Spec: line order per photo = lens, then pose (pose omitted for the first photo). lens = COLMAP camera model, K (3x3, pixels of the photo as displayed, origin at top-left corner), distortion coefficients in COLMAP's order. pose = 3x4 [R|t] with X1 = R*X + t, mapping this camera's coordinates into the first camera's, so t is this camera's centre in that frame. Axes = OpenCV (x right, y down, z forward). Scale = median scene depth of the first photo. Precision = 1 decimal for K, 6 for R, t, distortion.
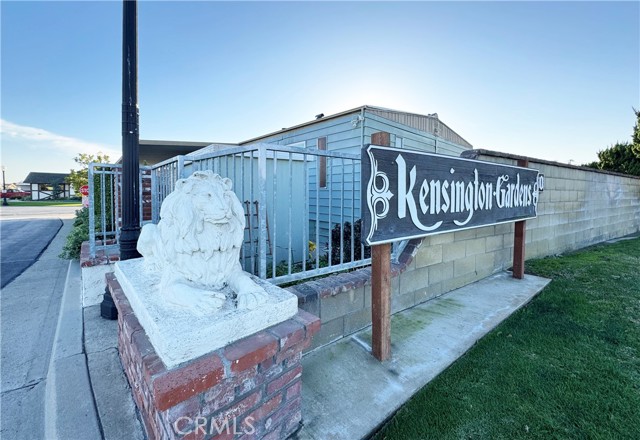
lens RADIAL K [[253.5, 0, 319.2], [0, 253.5, 199.6], [0, 0, 1]] dist [-0.000549, -0.000038]
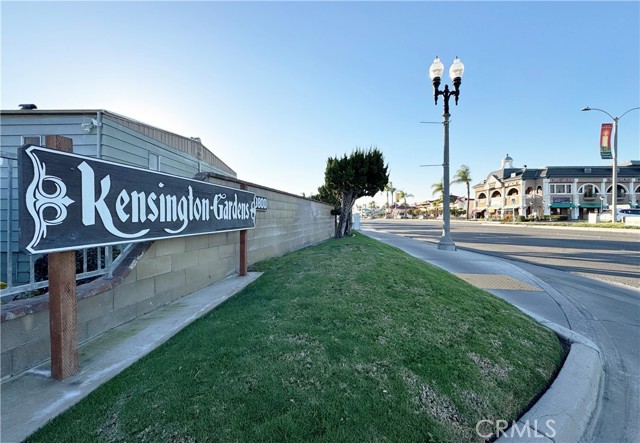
lens RADIAL K [[254.6, 0, 318.5], [0, 254.6, 215.4], [0, 0, 1]] dist [-0.000466, -0.000133]
pose [[0.696392, -0.005199, 0.717643, 0.176933], [0.029505, 0.999336, -0.021391, 0.061952], [-0.717055, 0.036070, 0.696082, -0.268091]]
